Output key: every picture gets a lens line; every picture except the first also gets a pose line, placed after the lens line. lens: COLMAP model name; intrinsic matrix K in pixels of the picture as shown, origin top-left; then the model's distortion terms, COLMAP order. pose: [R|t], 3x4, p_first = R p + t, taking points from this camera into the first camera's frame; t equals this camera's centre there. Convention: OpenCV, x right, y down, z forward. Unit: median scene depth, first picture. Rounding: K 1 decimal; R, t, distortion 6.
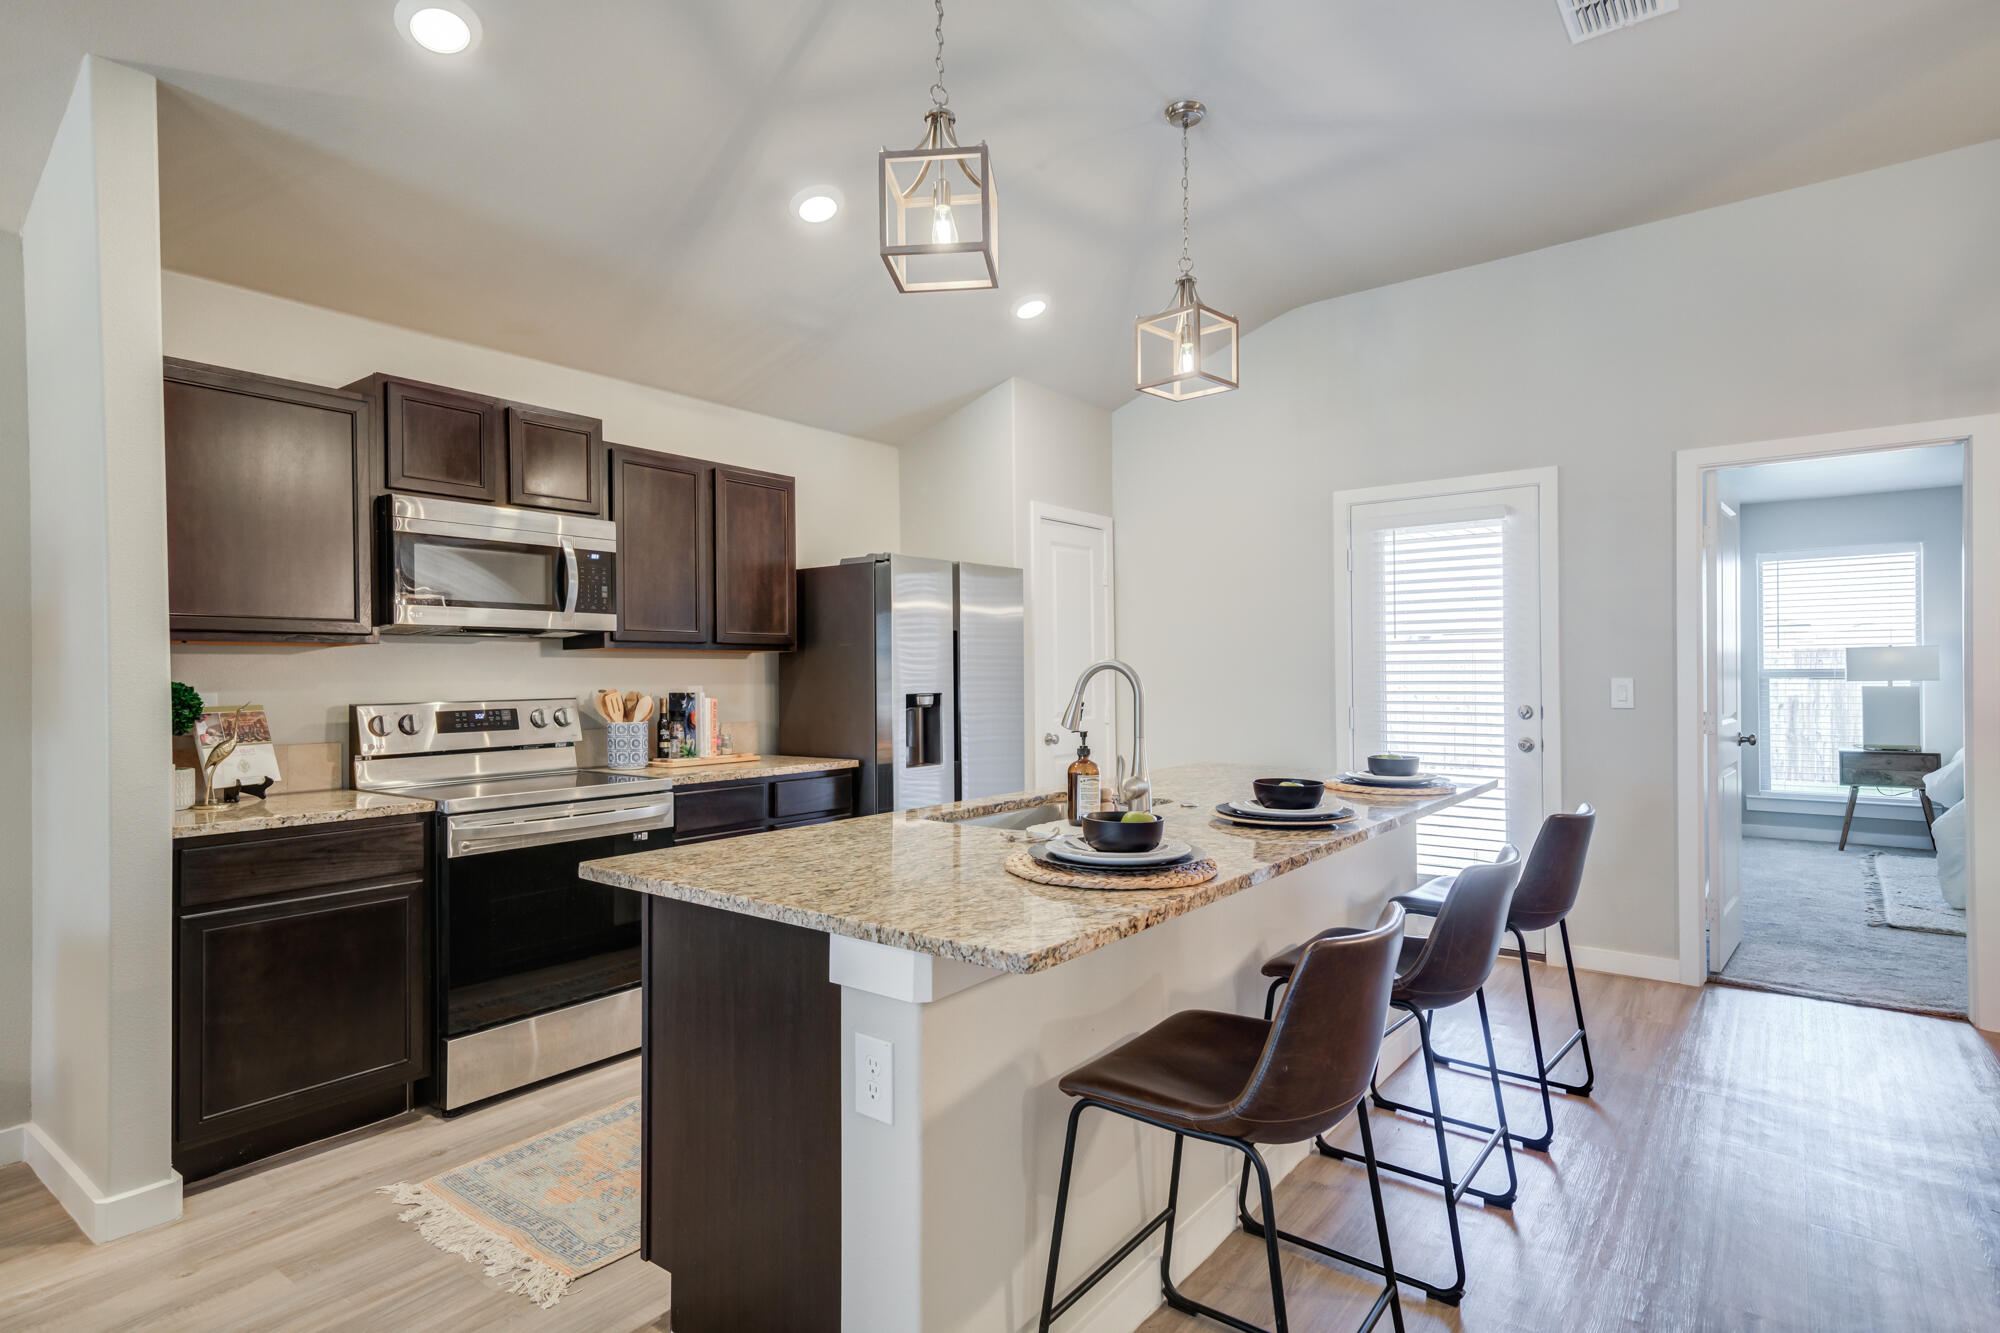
lens RADIAL K [[1064.6, 0, 993.9], [0, 1064.6, 672.6], [0, 0, 1]] dist [0.029064, 0.000843]
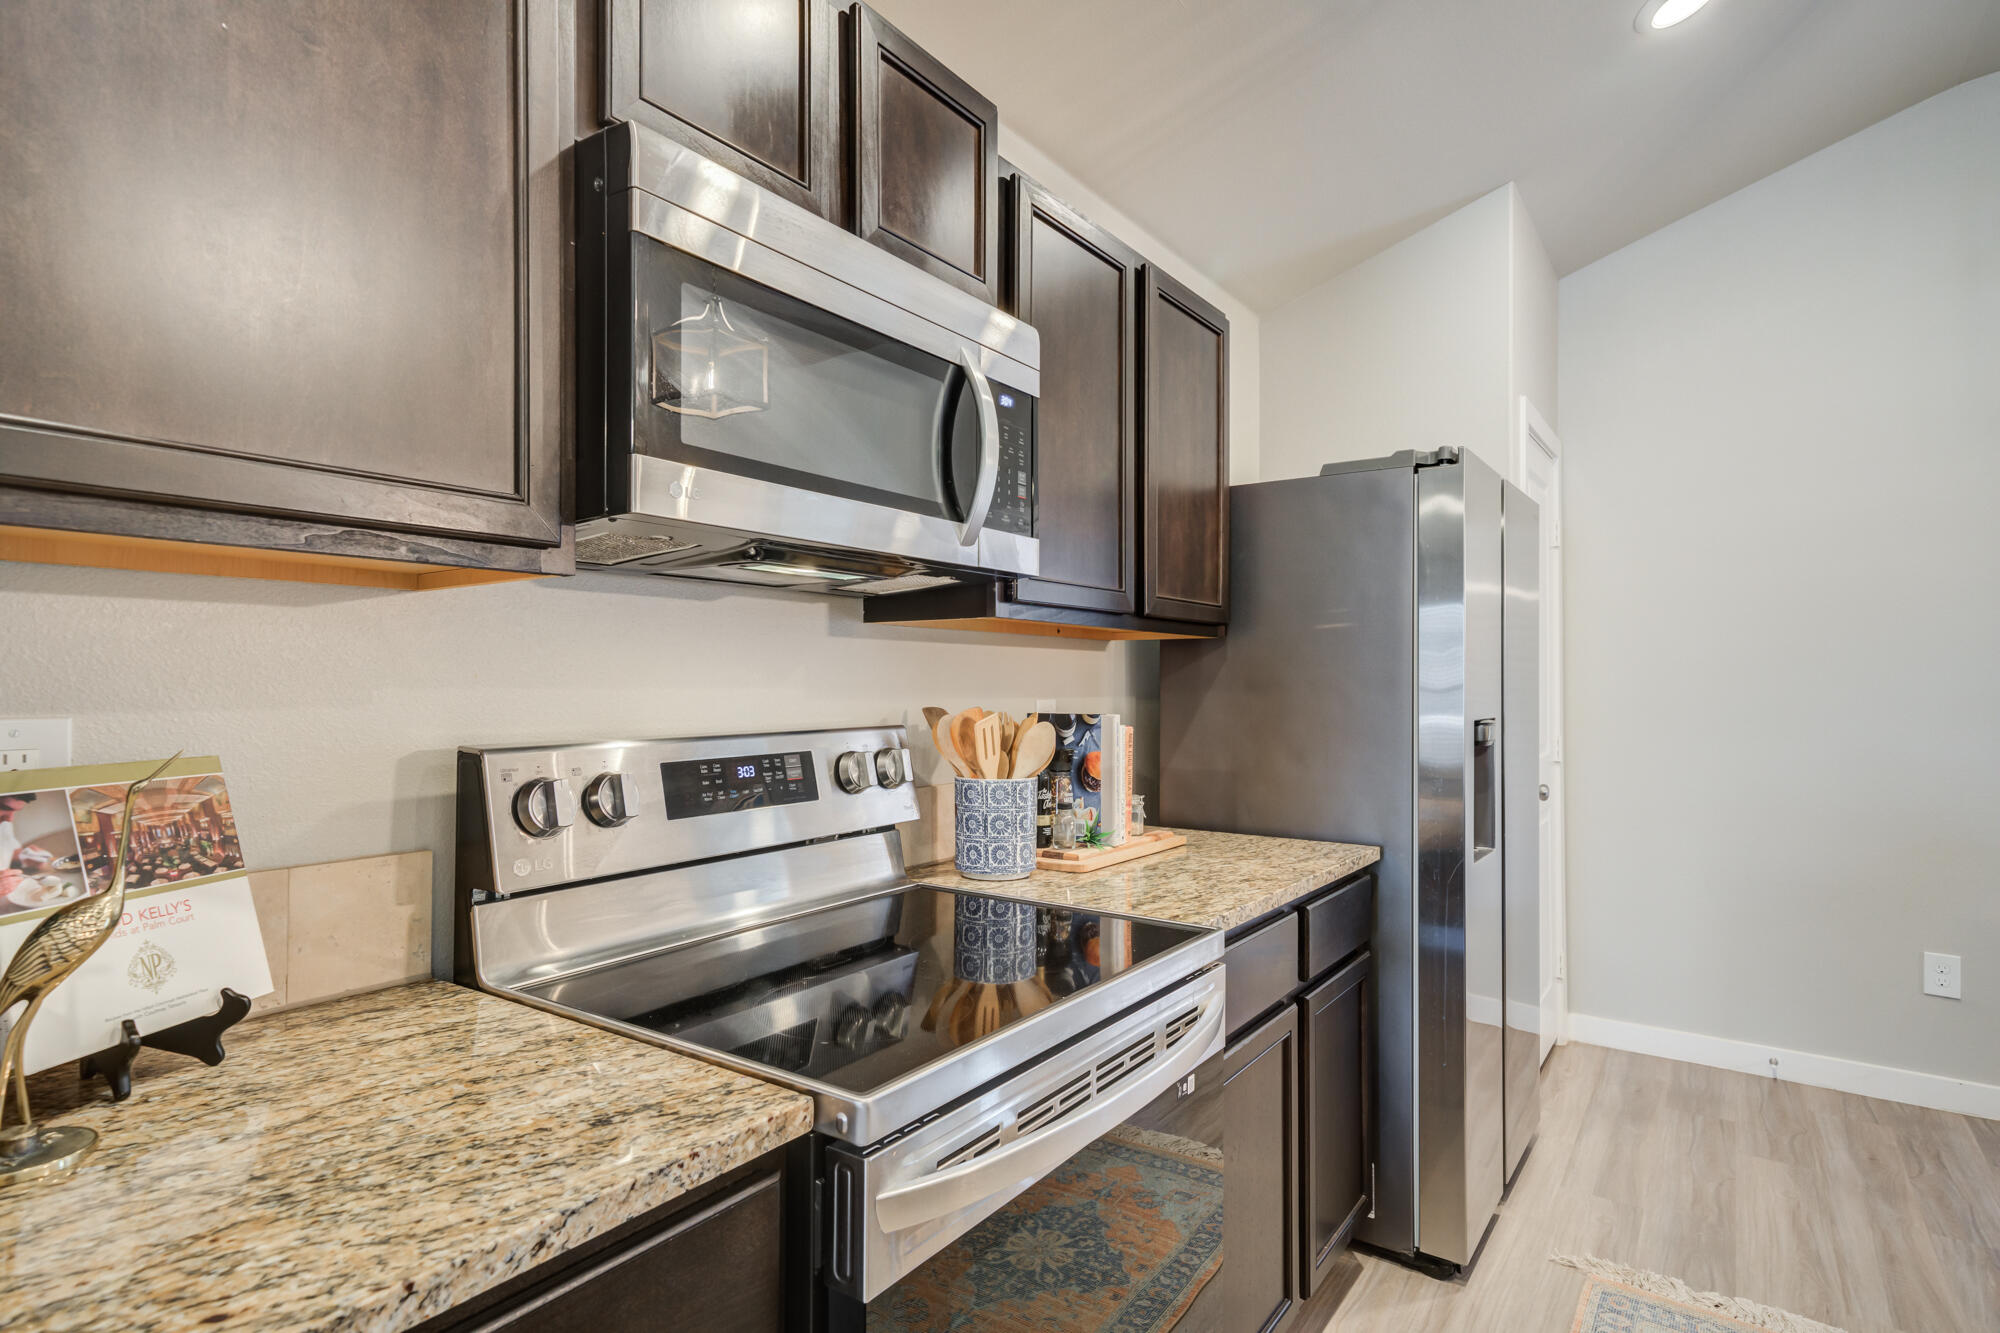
lens RADIAL K [[1064.6, 0, 993.9], [0, 1064.6, 672.6], [0, 0, 1]] dist [0.029064, 0.000843]
pose [[0.999287, 0.012771, 0.035530, -0.408503], [-0.012507, 0.999892, -0.007654, 0.004263], [-0.035624, 0.007204, 0.999339, 0.596241]]
